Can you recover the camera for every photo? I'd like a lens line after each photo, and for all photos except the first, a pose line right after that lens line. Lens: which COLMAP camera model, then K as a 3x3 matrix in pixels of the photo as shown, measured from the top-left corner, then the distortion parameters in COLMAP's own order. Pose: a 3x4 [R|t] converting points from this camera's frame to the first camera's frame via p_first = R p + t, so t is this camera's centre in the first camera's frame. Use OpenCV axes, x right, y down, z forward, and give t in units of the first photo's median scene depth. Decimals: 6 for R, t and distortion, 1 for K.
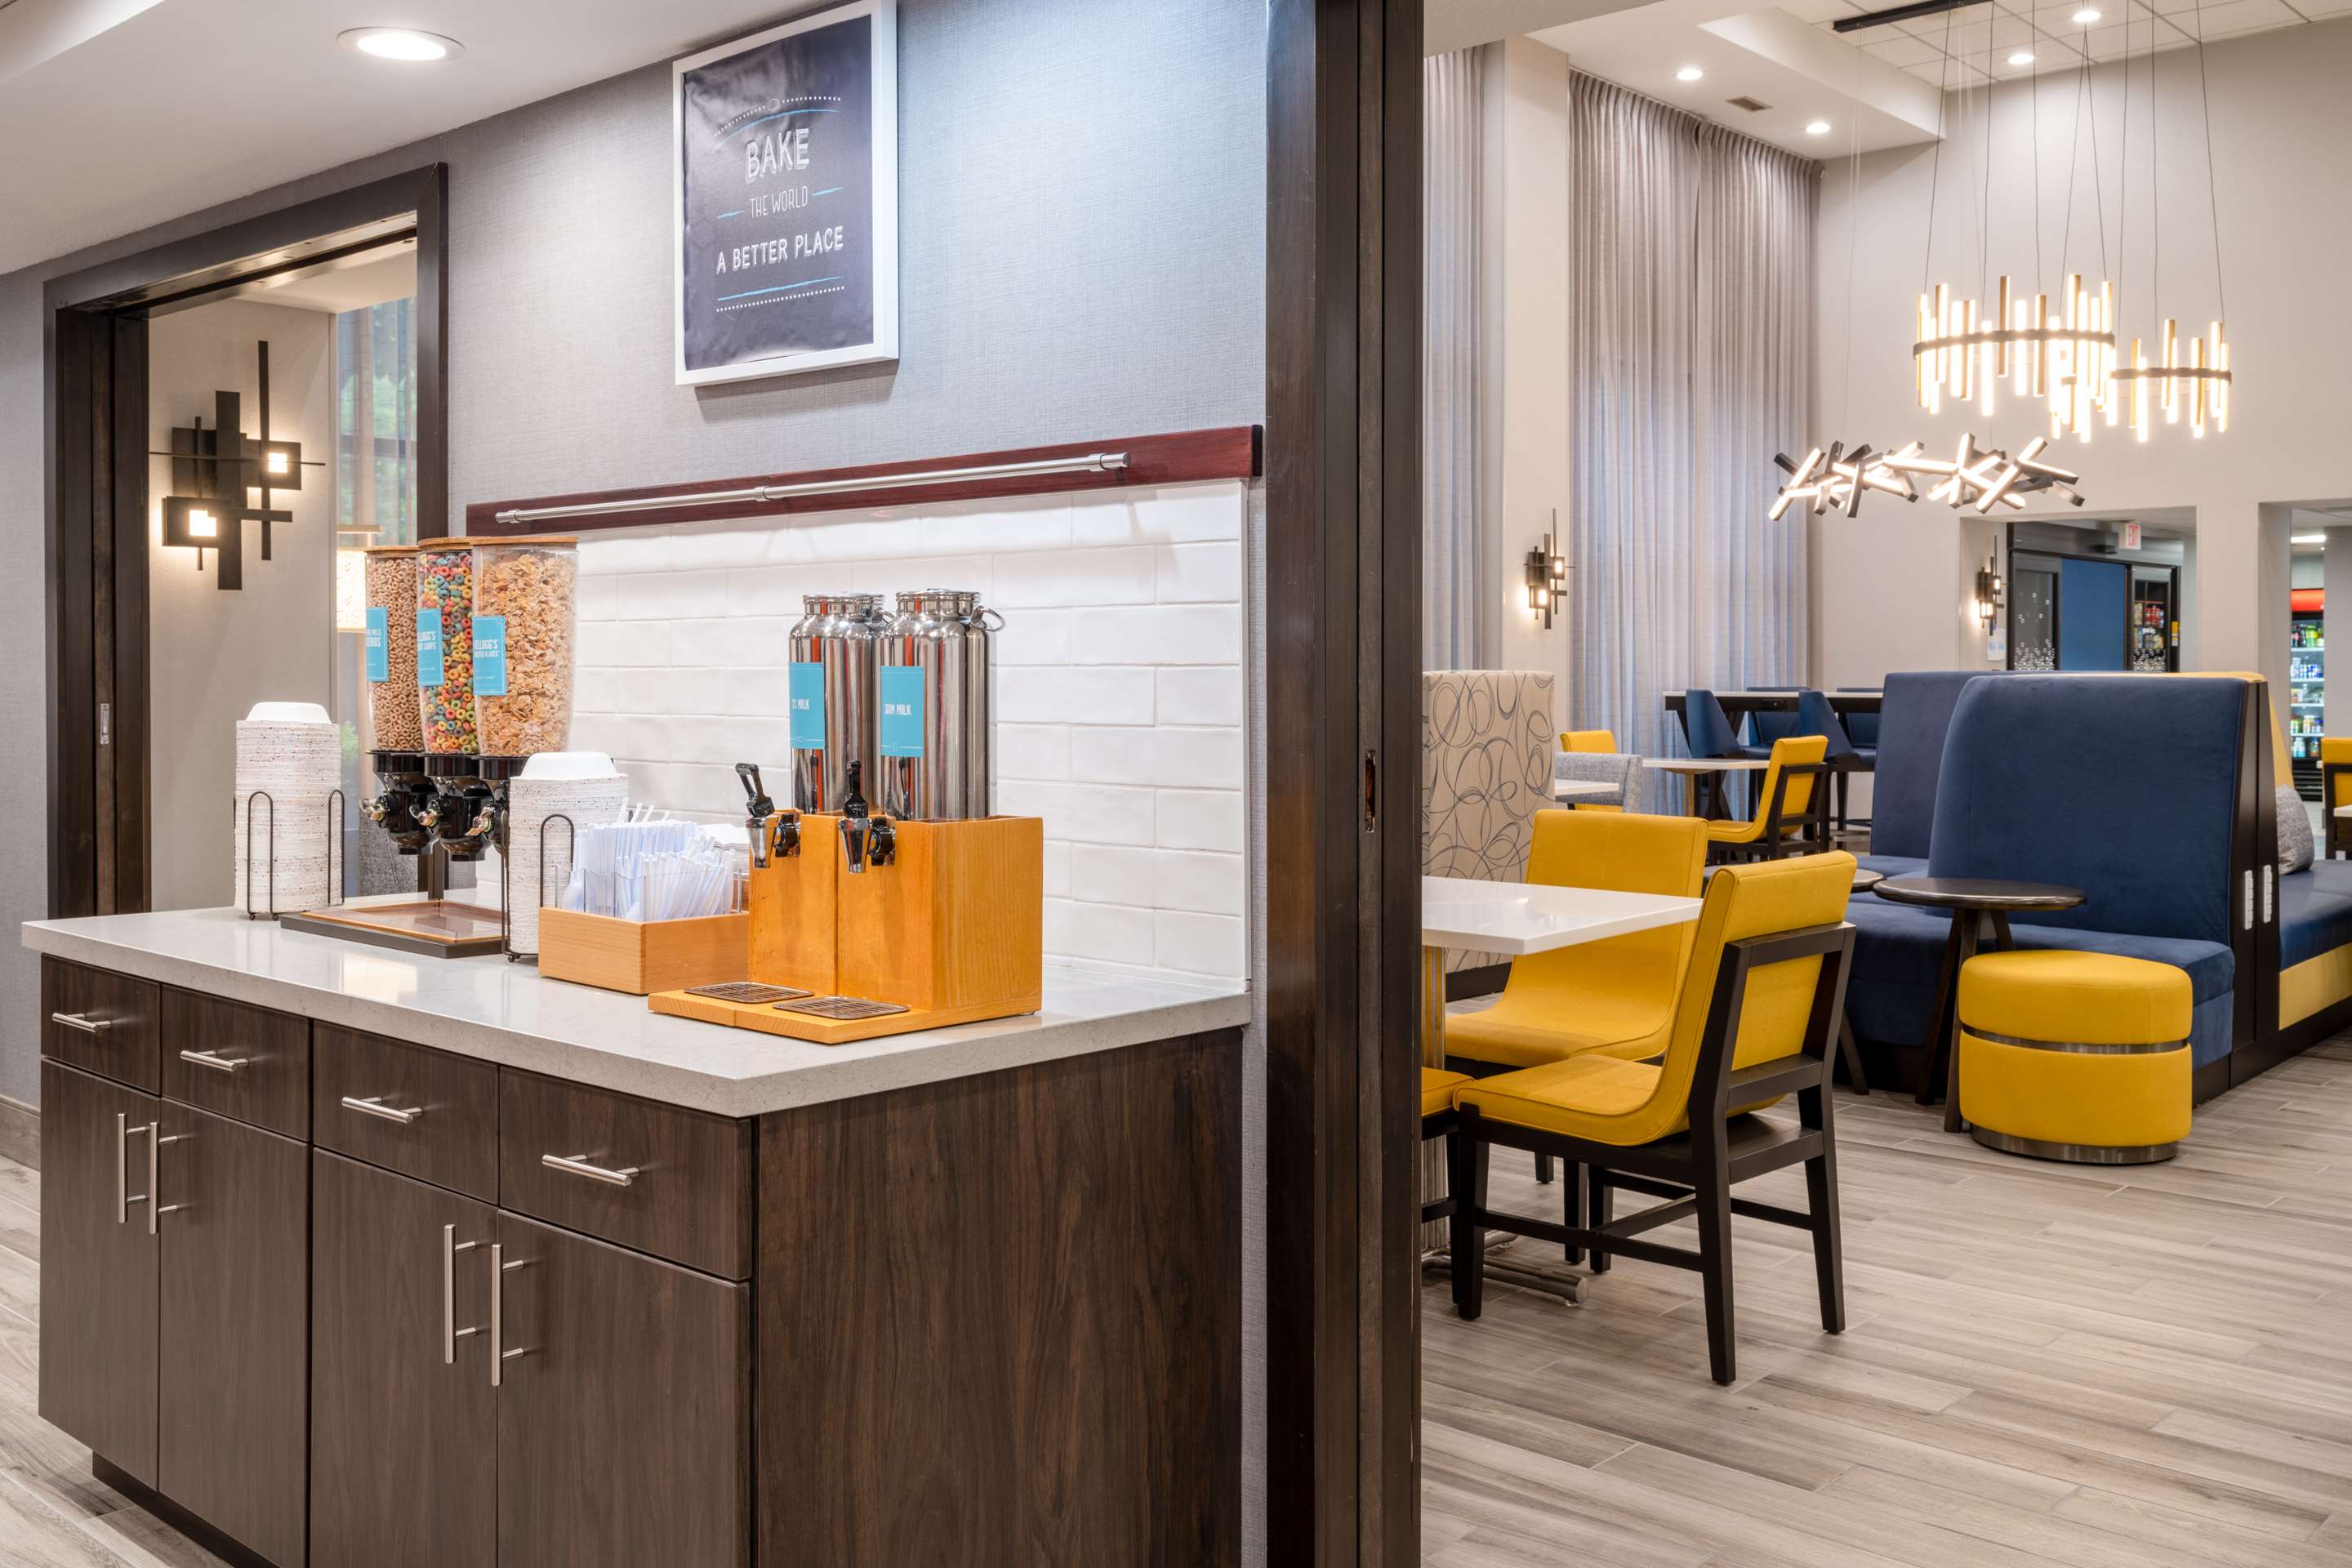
lens RADIAL K [[2095.5, 0, 1172.6], [0, 2095.5, 689.0], [0, 0, 1]] dist [0.009914, -0.013750]
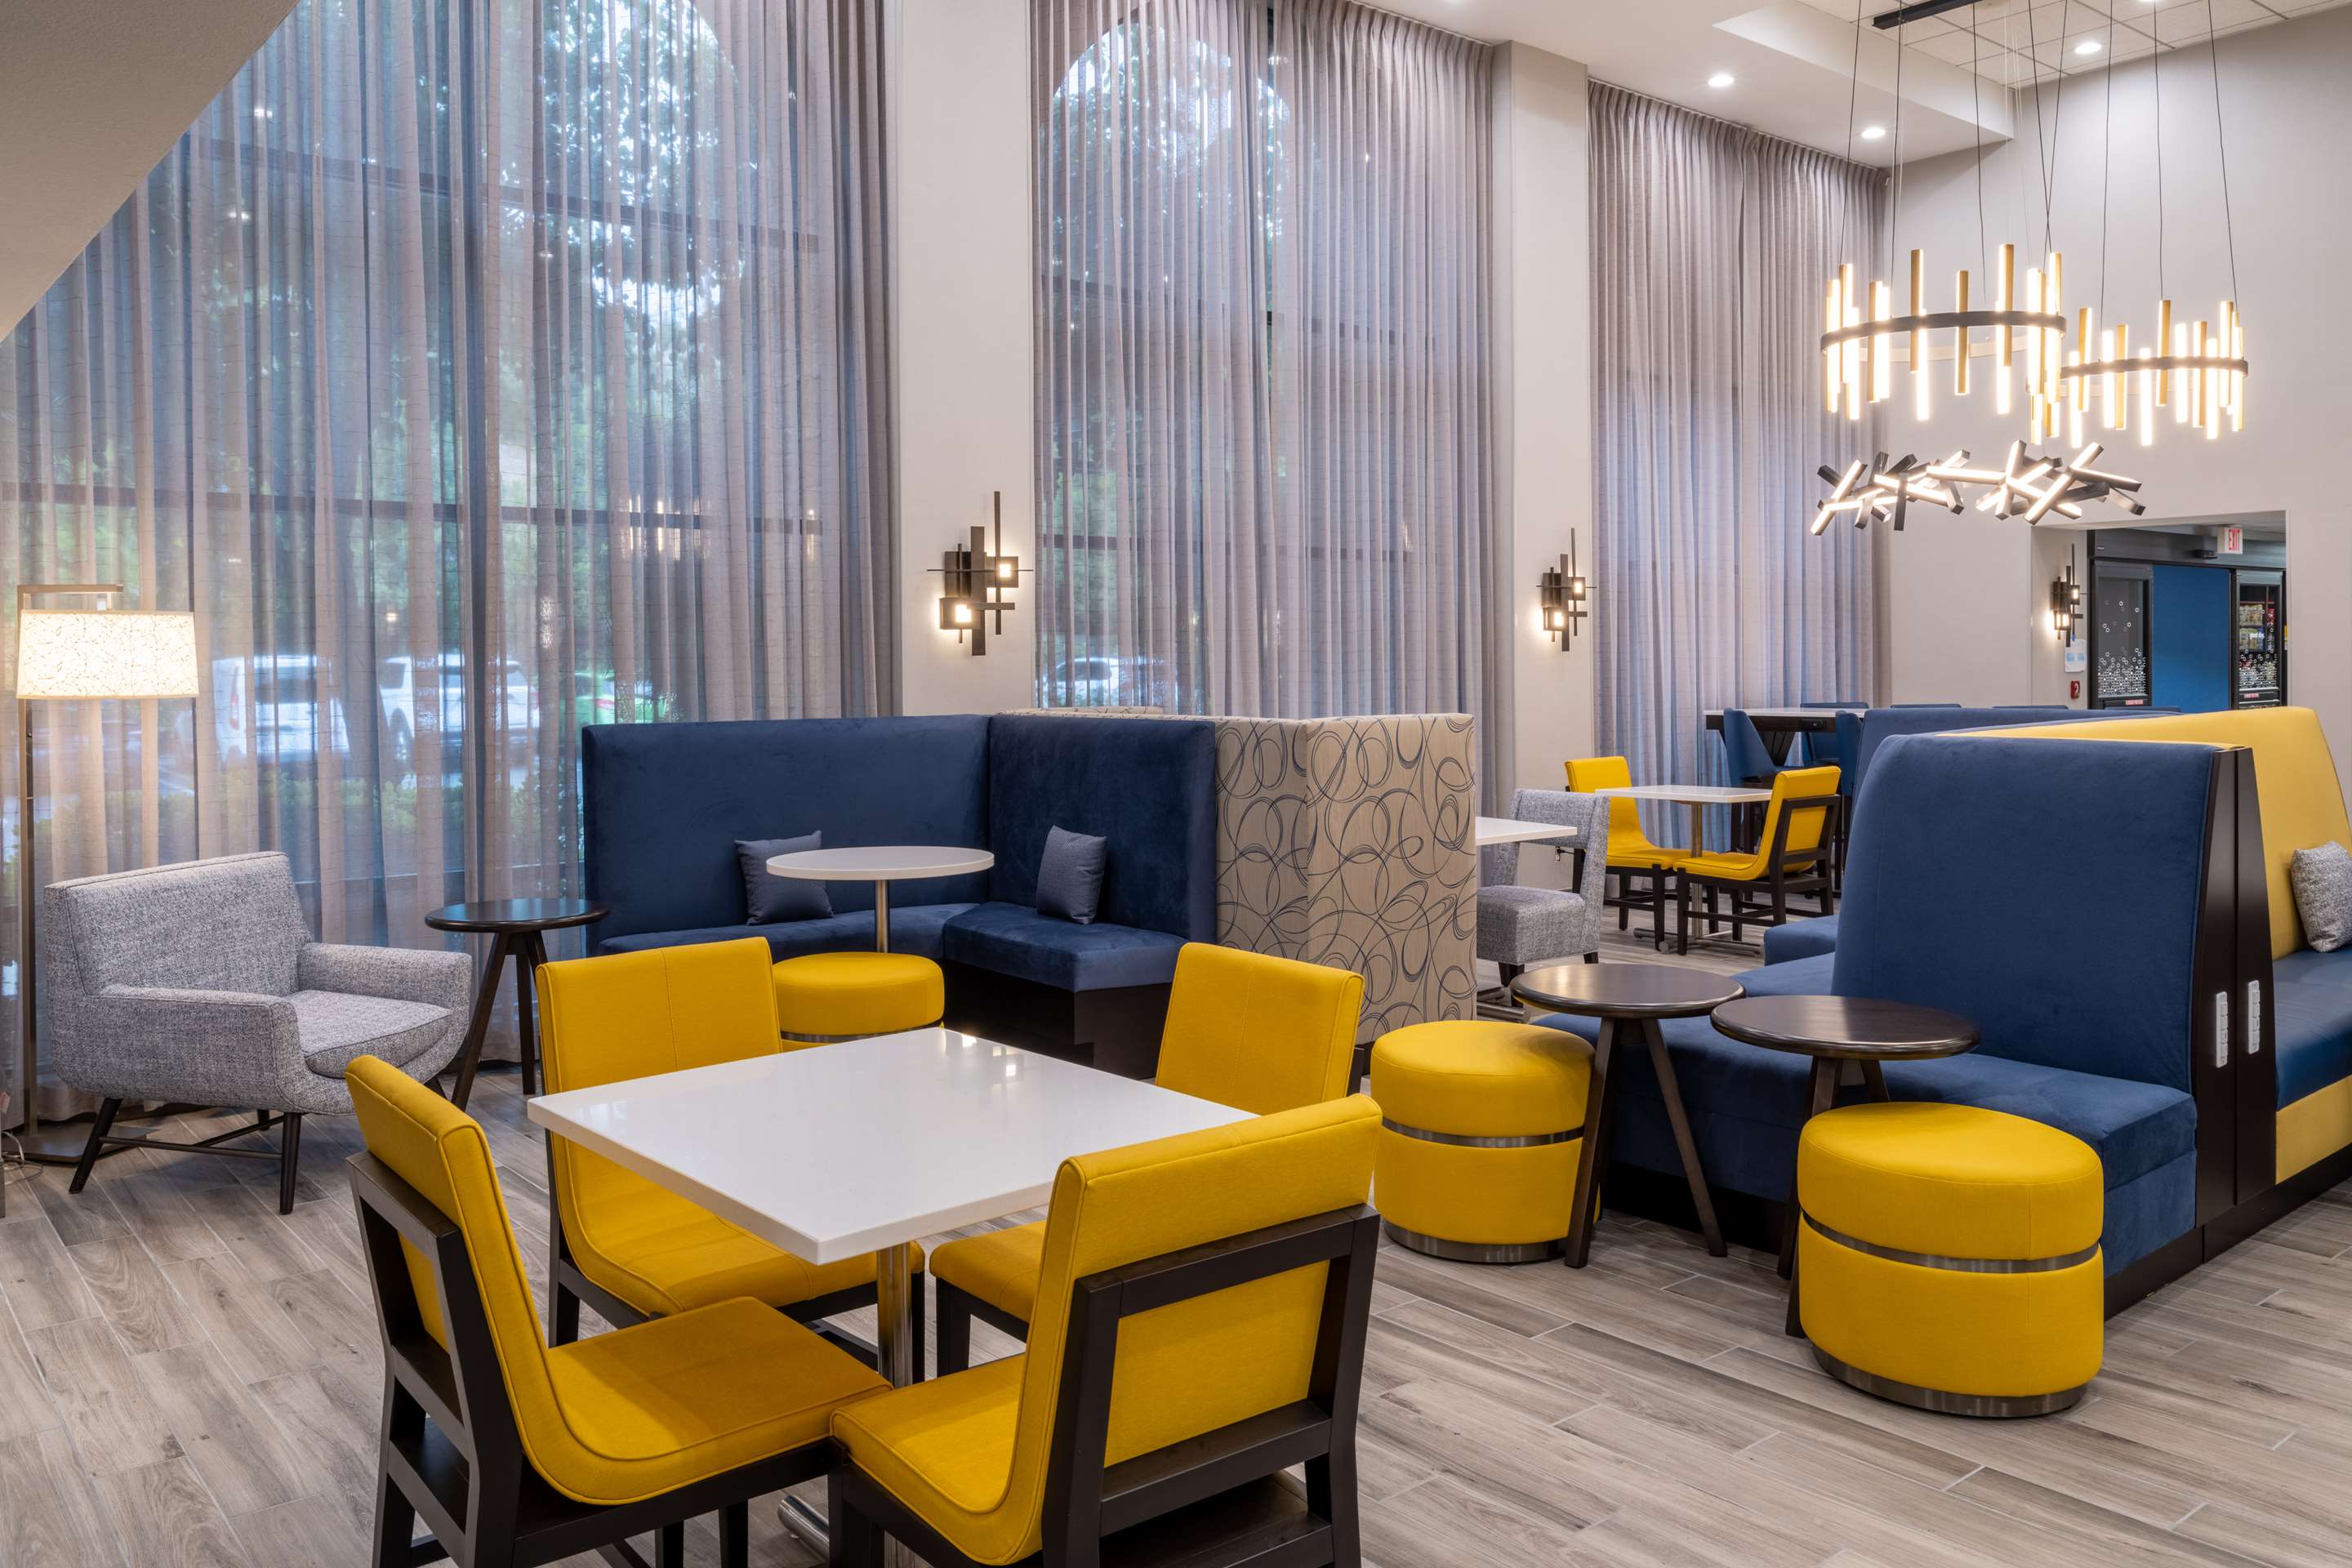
lens RADIAL K [[1774.9, 0, 1176.0], [0, 1774.9, 686.9], [0, 0, 1]] dist [-0.001516, 0.004400]
pose [[0.990062, -0.008101, -0.140395, 0.111134], [0.008900, 0.999948, 0.005068, -0.017165], [0.140347, -0.006267, 0.990083, 0.146226]]
